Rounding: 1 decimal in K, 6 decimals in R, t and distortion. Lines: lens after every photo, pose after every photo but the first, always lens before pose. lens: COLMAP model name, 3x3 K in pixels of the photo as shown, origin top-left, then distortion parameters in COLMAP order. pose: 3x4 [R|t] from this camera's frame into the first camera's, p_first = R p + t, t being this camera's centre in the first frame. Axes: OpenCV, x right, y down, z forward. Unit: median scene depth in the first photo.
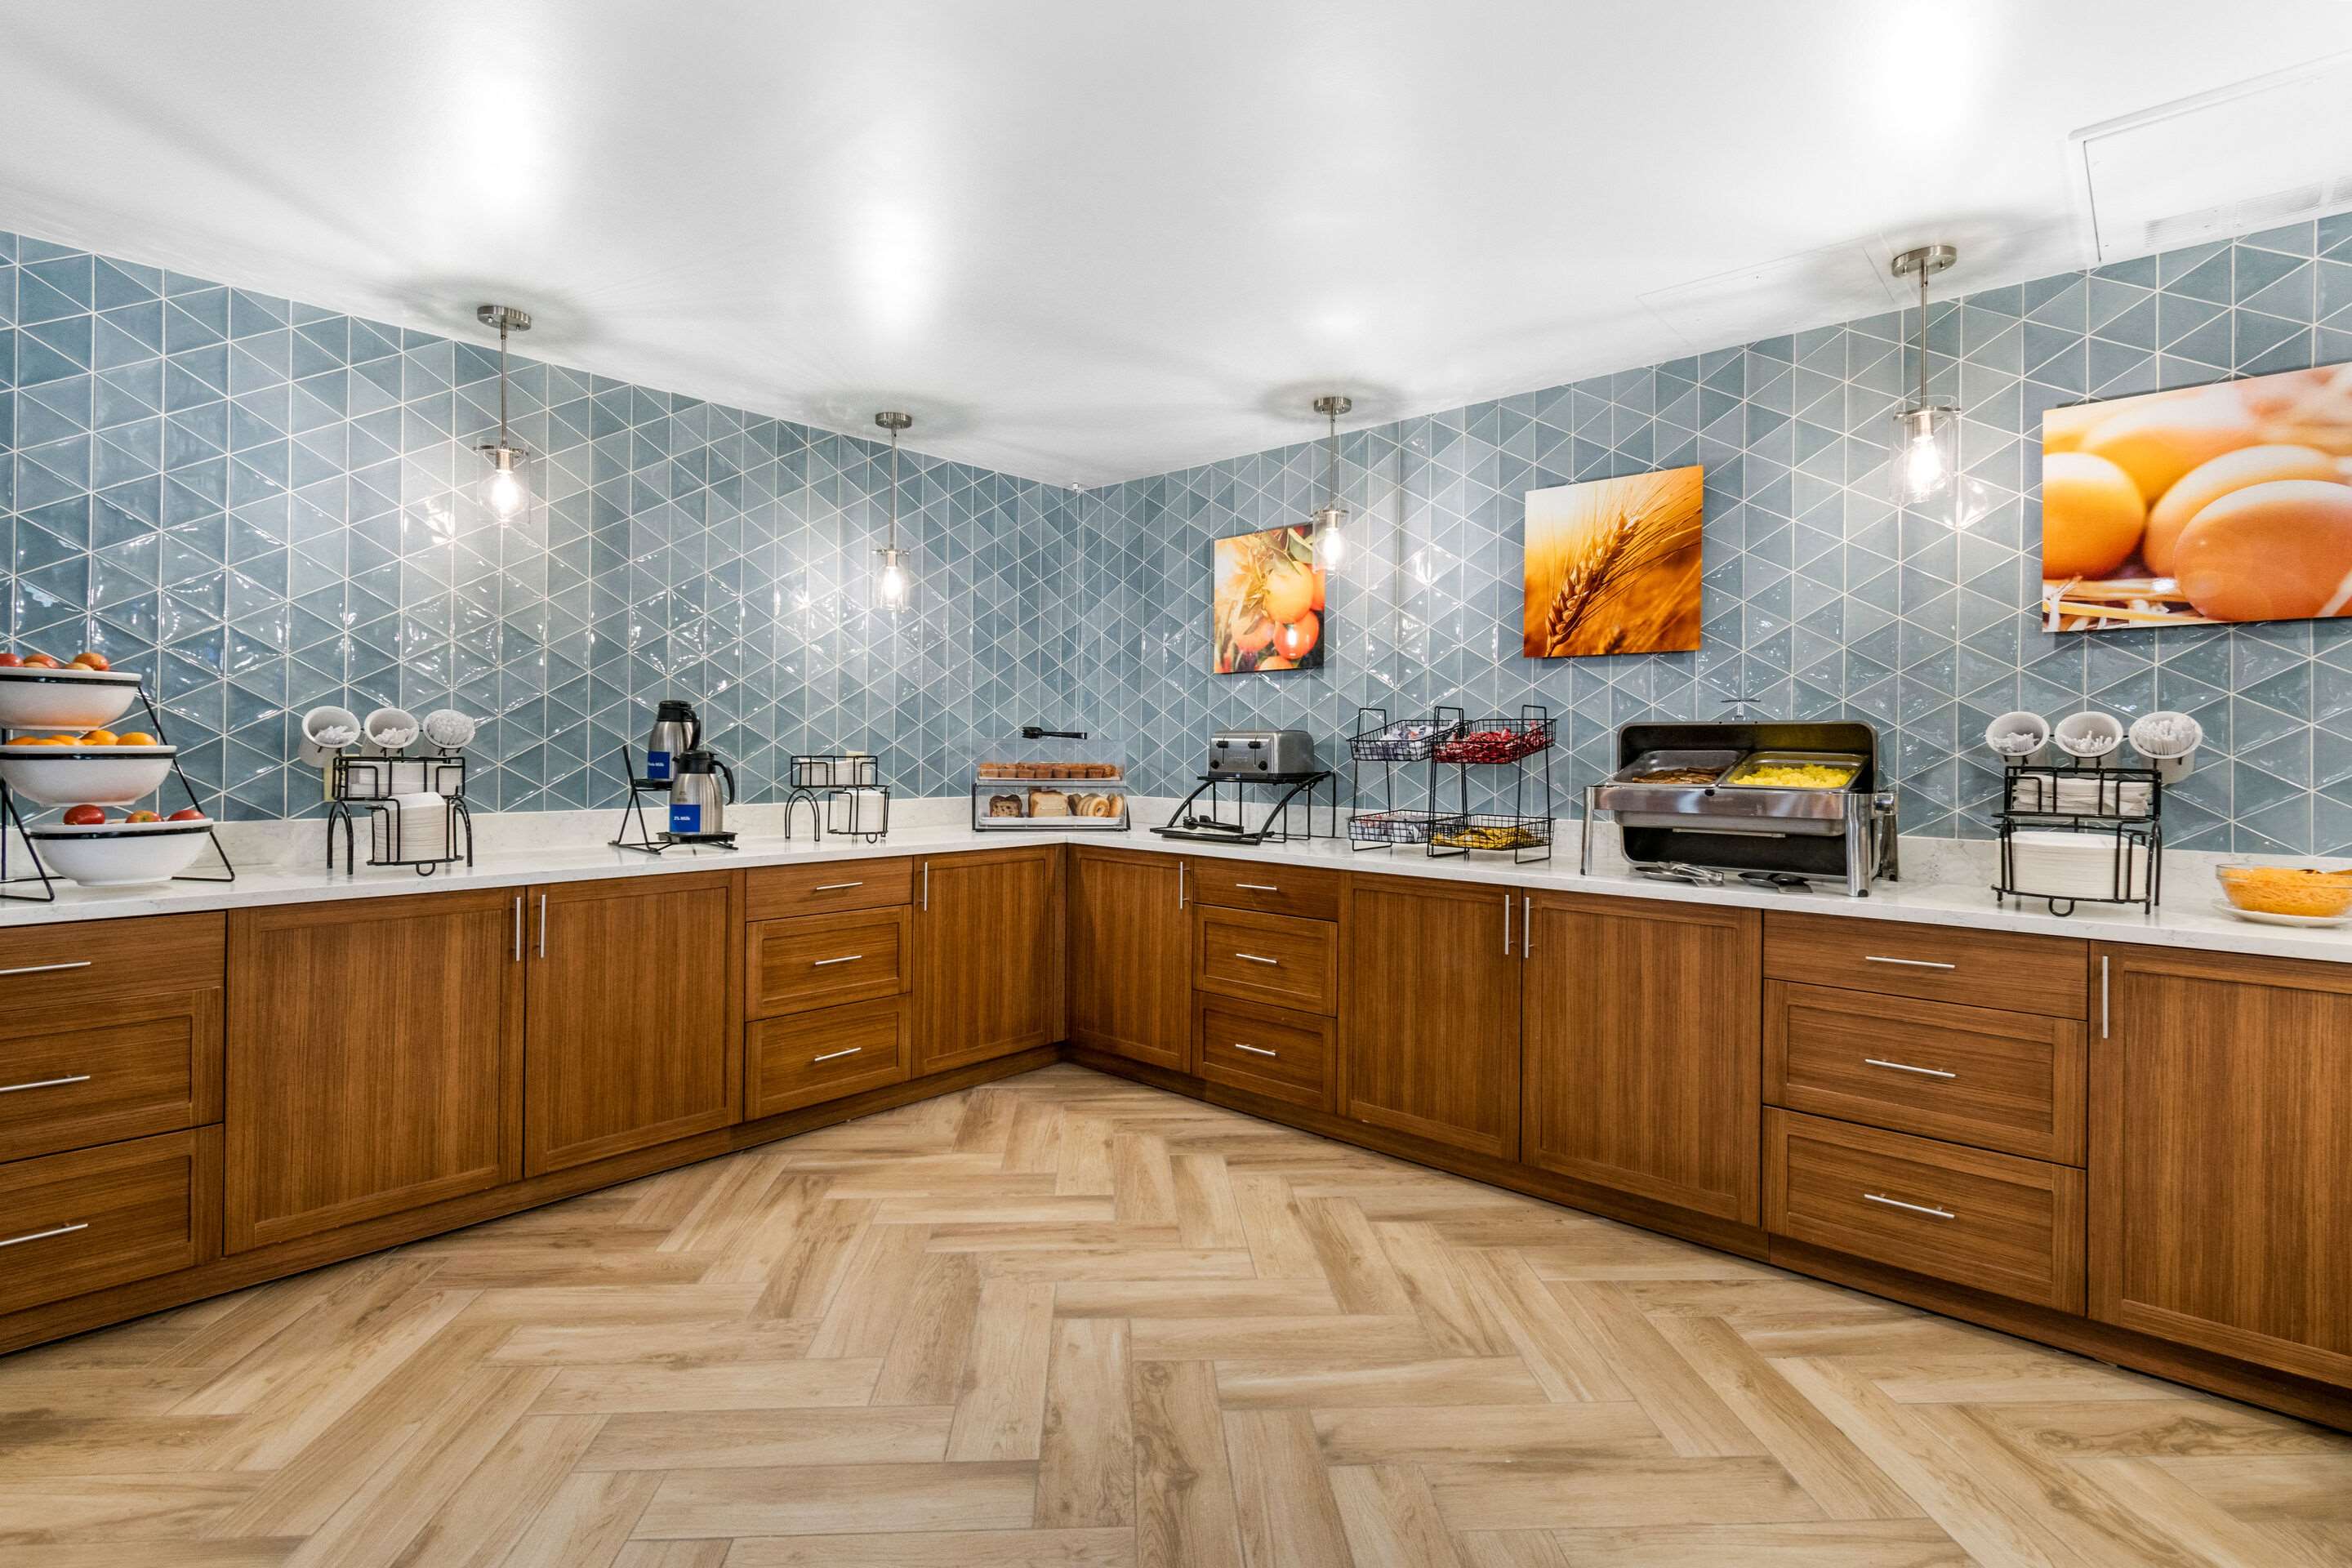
lens RADIAL K [[1099.7, 0, 1170.5], [0, 1099.7, 746.5], [0, 0, 1]] dist [0.000424, -0.000403]
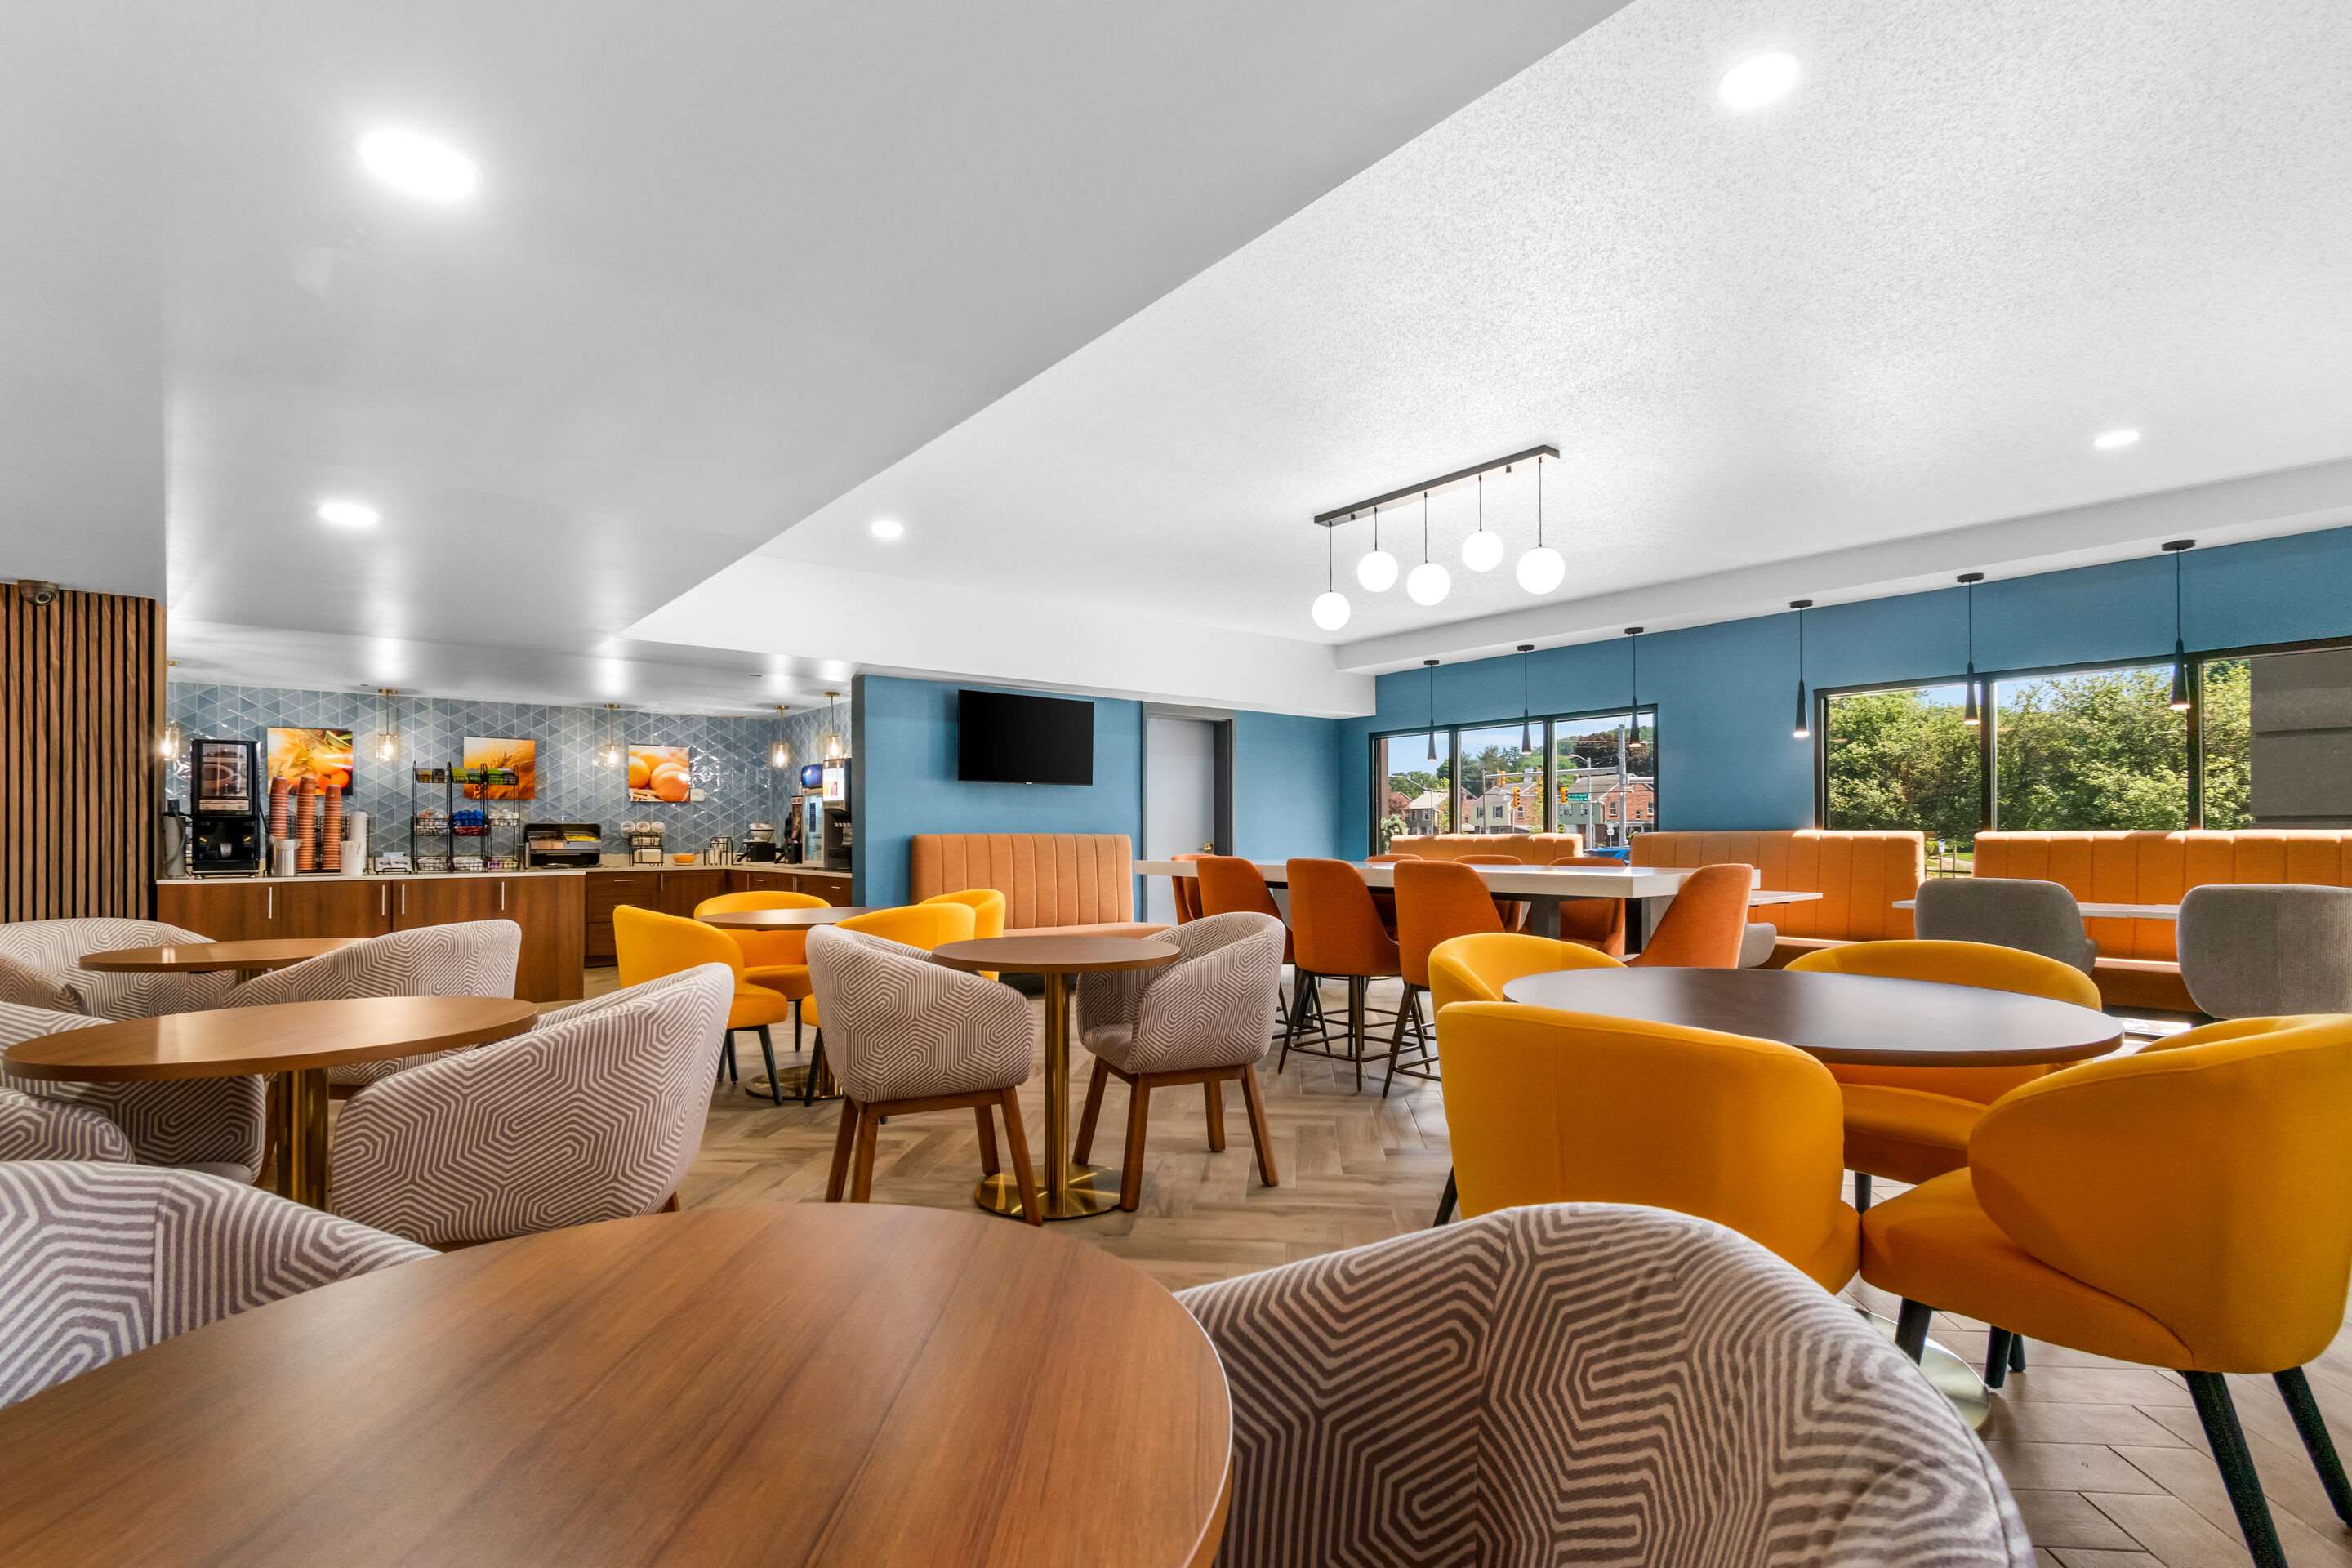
lens RADIAL K [[1059.2, 0, 1179.0], [0, 1059.2, 833.1], [0, 0, 1]] dist [0.000500, -0.000018]
pose [[0.146515, -0.004370, 0.989199, -2.436903], [0.005285, 0.999979, 0.003634, 0.007131], [-0.989194, 0.004696, 0.146535, -1.371864]]
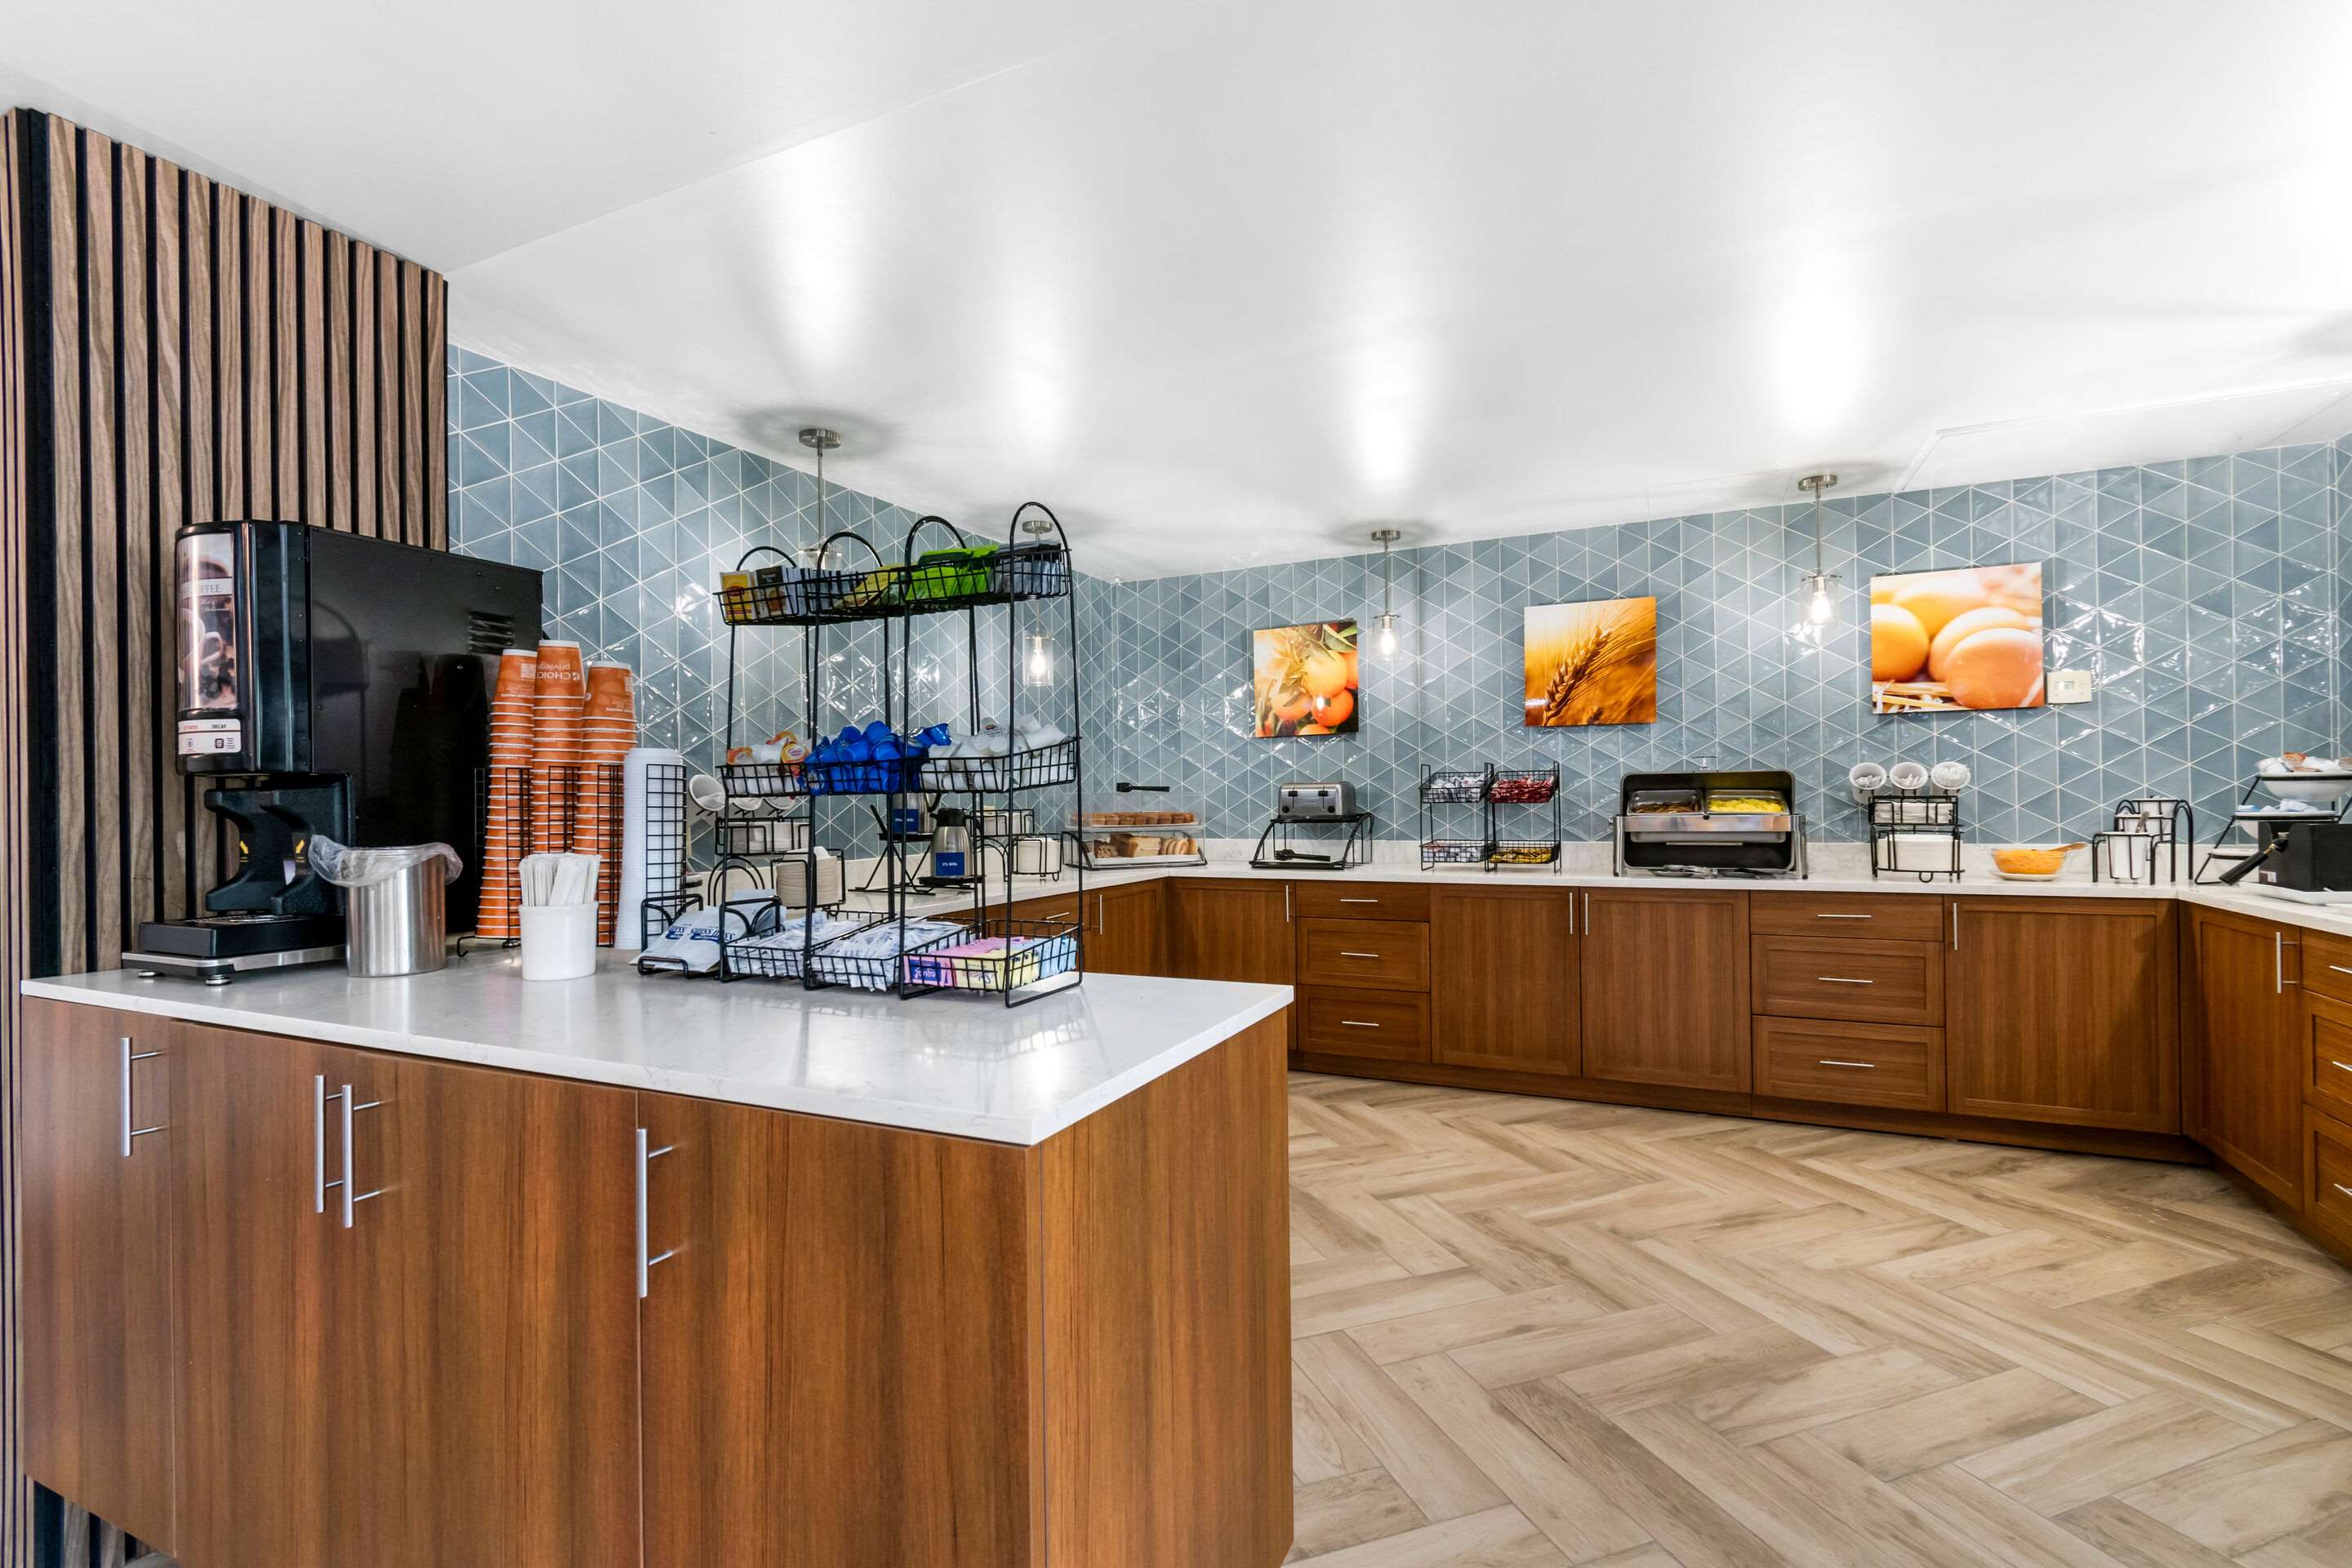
lens RADIAL K [[1043.9, 0, 1187.3], [0, 1043.9, 796.5], [0, 0, 1]] dist [0.000311, -0.000091]
pose [[0.957646, -0.020859, 0.287193, -0.568811], [0.021083, 0.999775, 0.002311, -0.005572], [-0.287177, 0.003842, 0.957870, -0.171128]]
